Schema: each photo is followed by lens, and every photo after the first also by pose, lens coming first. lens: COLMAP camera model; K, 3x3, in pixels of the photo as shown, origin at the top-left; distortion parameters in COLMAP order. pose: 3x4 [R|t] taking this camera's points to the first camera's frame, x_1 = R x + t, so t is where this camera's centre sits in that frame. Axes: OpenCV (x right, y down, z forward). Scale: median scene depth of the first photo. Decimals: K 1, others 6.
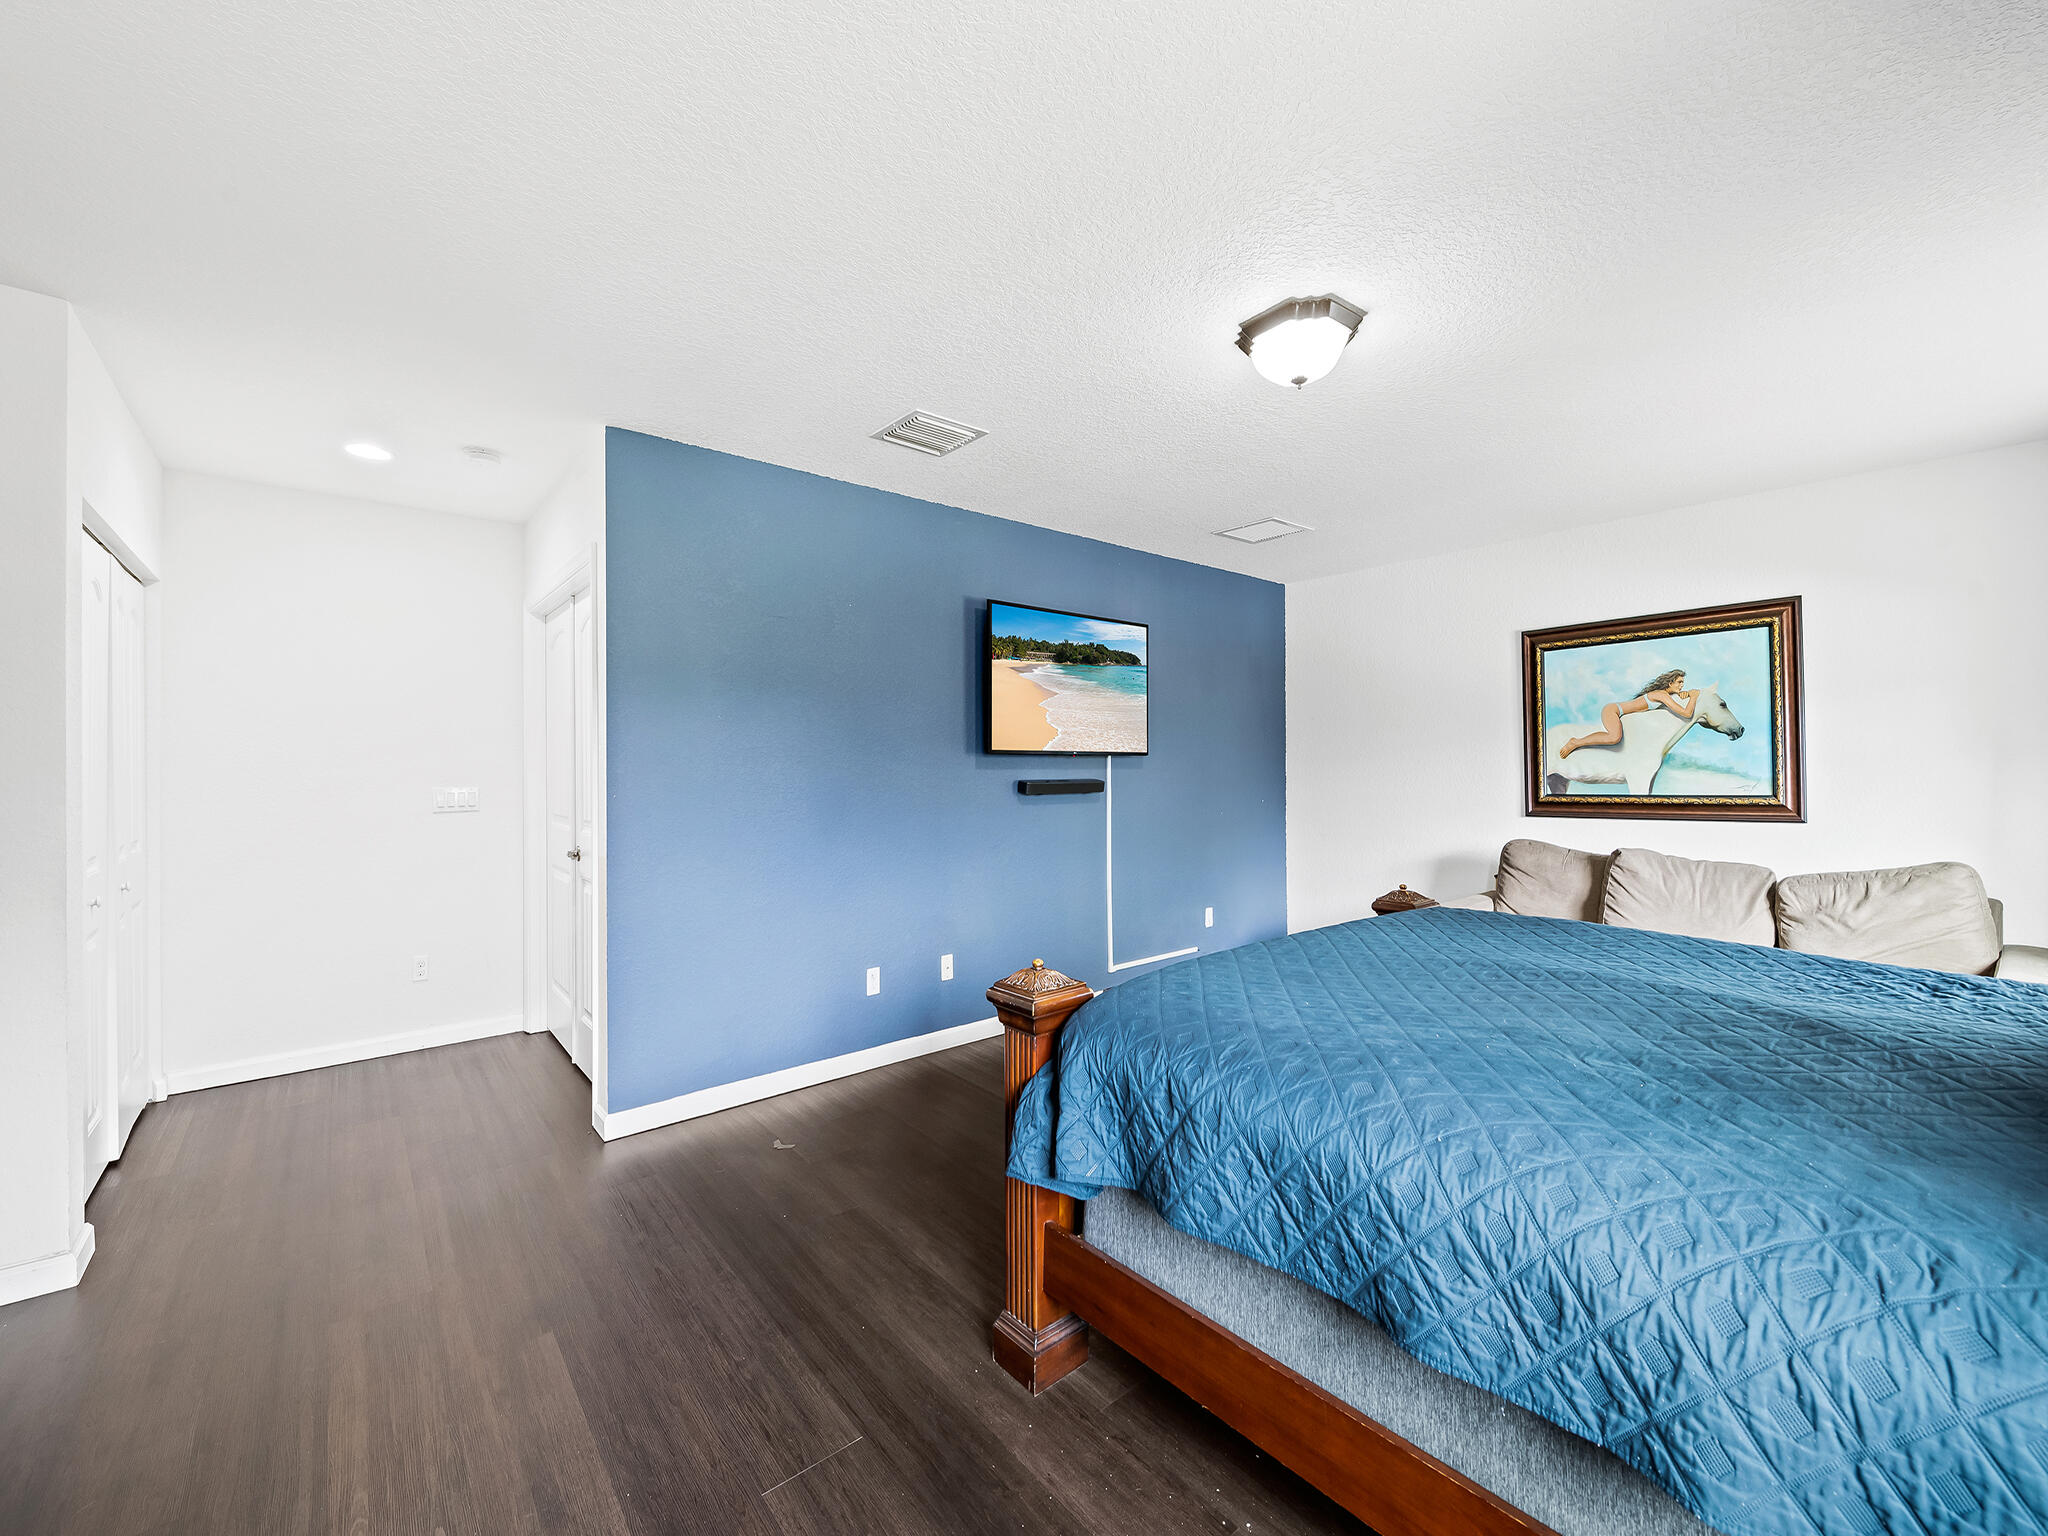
lens RADIAL K [[845.2, 0, 1029.5], [0, 845.2, 760.3], [0, 0, 1]] dist [0.000632, -0.001659]
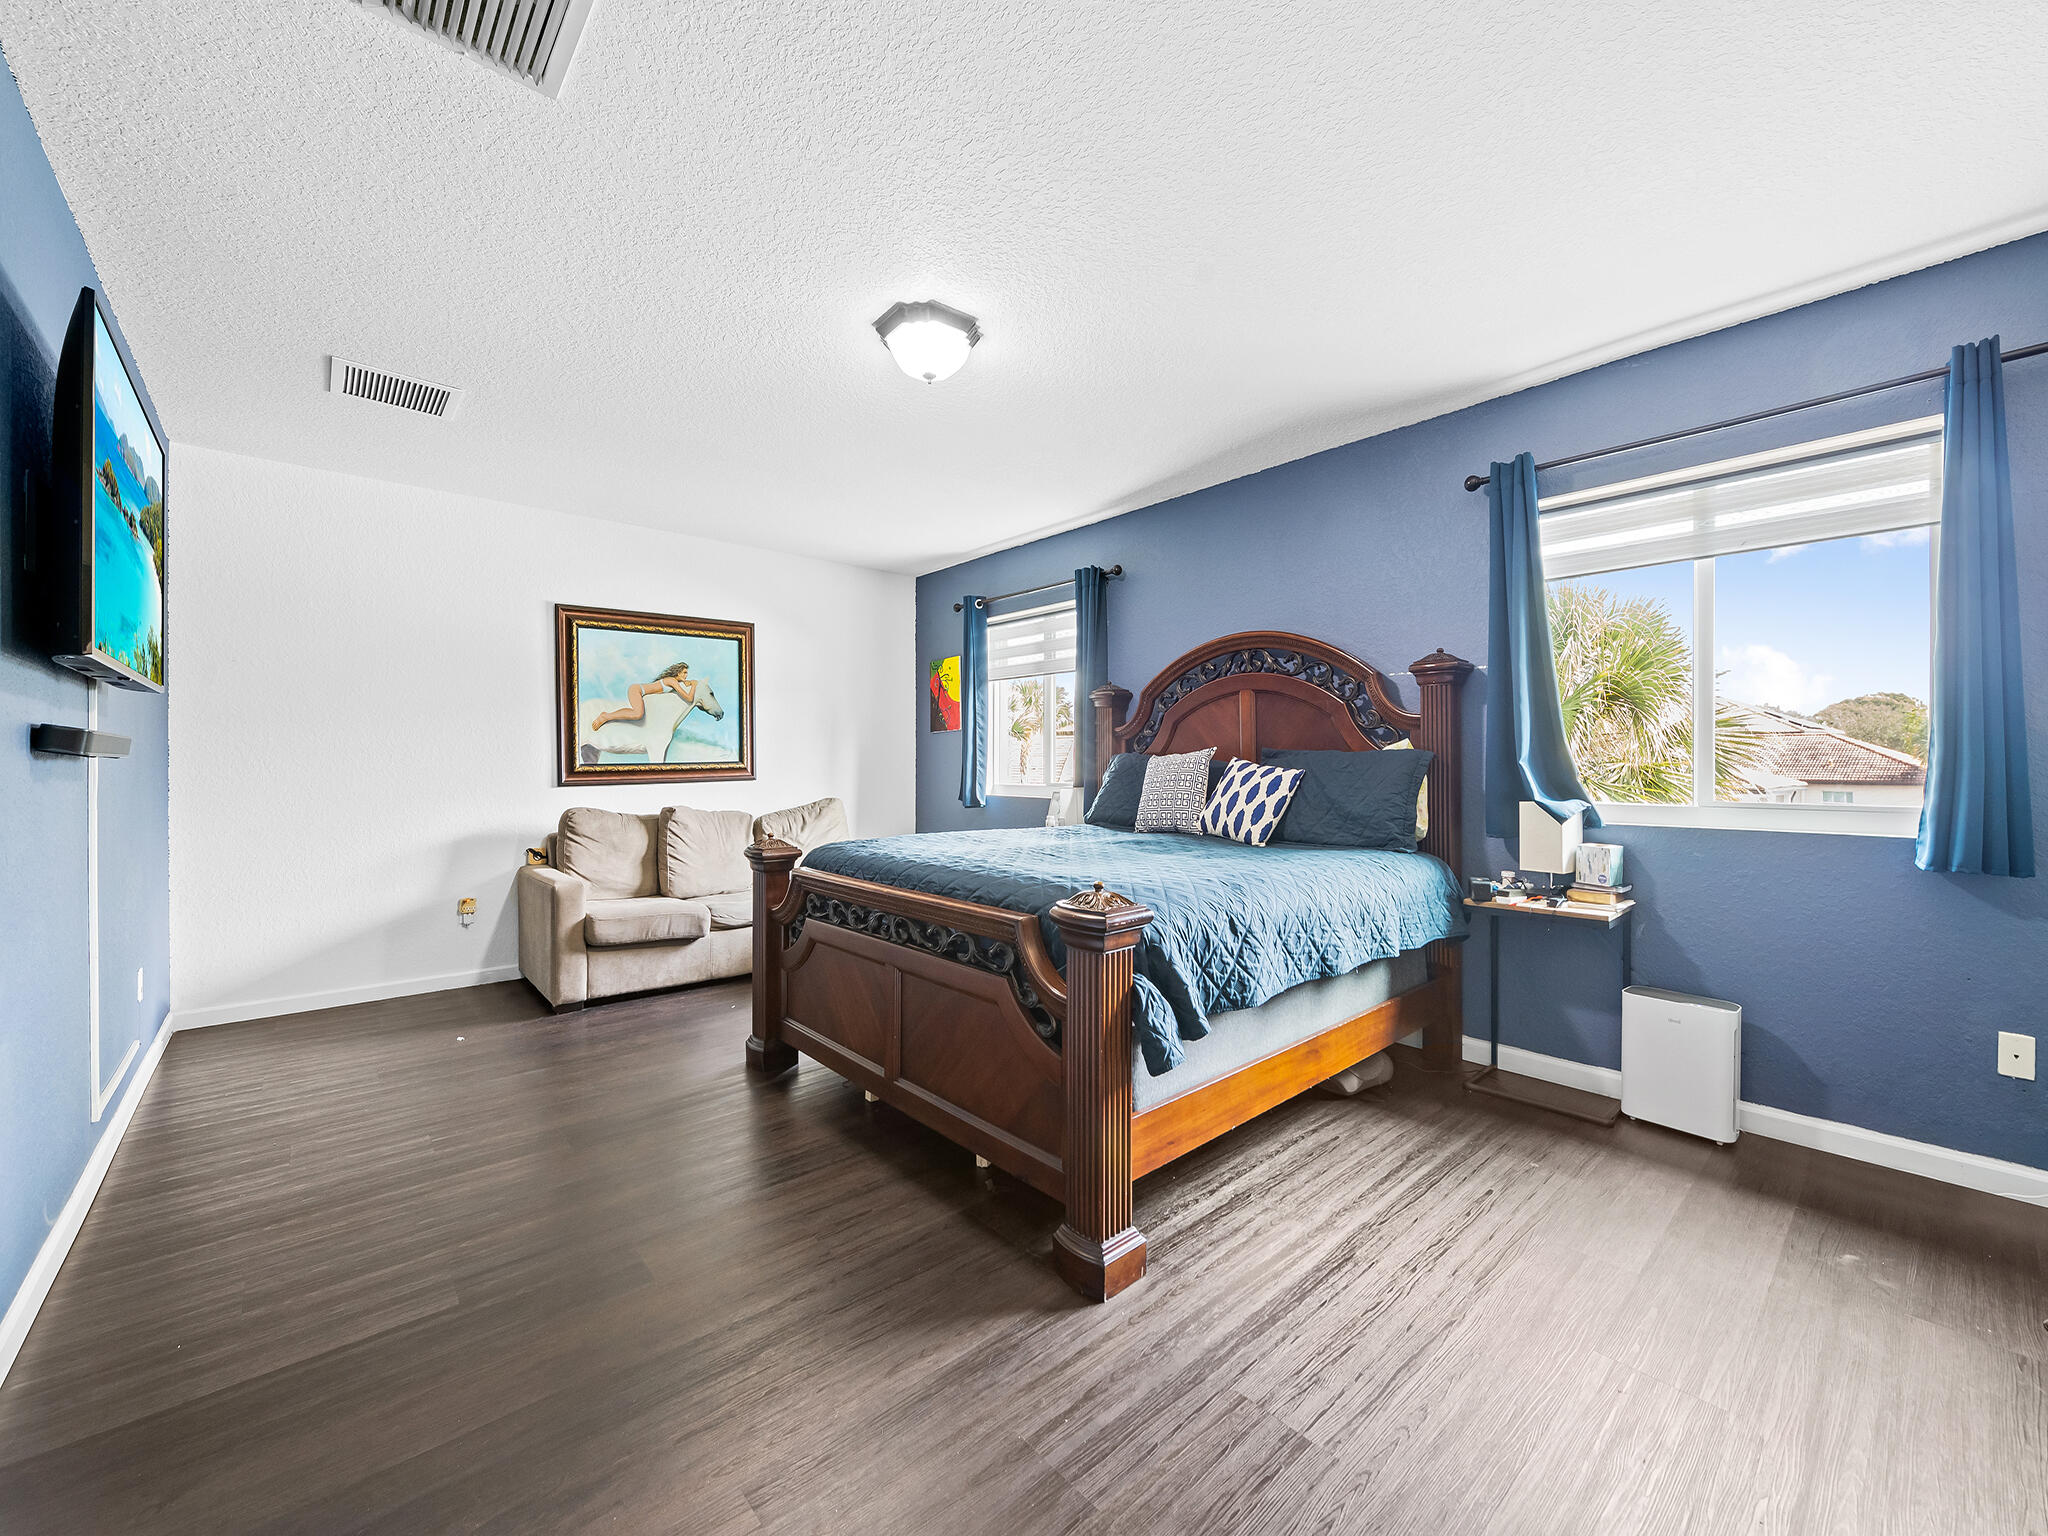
lens RADIAL K [[810.7, 0, 1034.9], [0, 810.7, 762.4], [0, 0, 1]] dist [-0.002235, -0.001136]
pose [[-0.049007, 0.003549, 0.998792, -0.455359], [-0.002766, 0.999989, -0.003689, 0.043503], [-0.998795, -0.002944, -0.048997, 0.529902]]
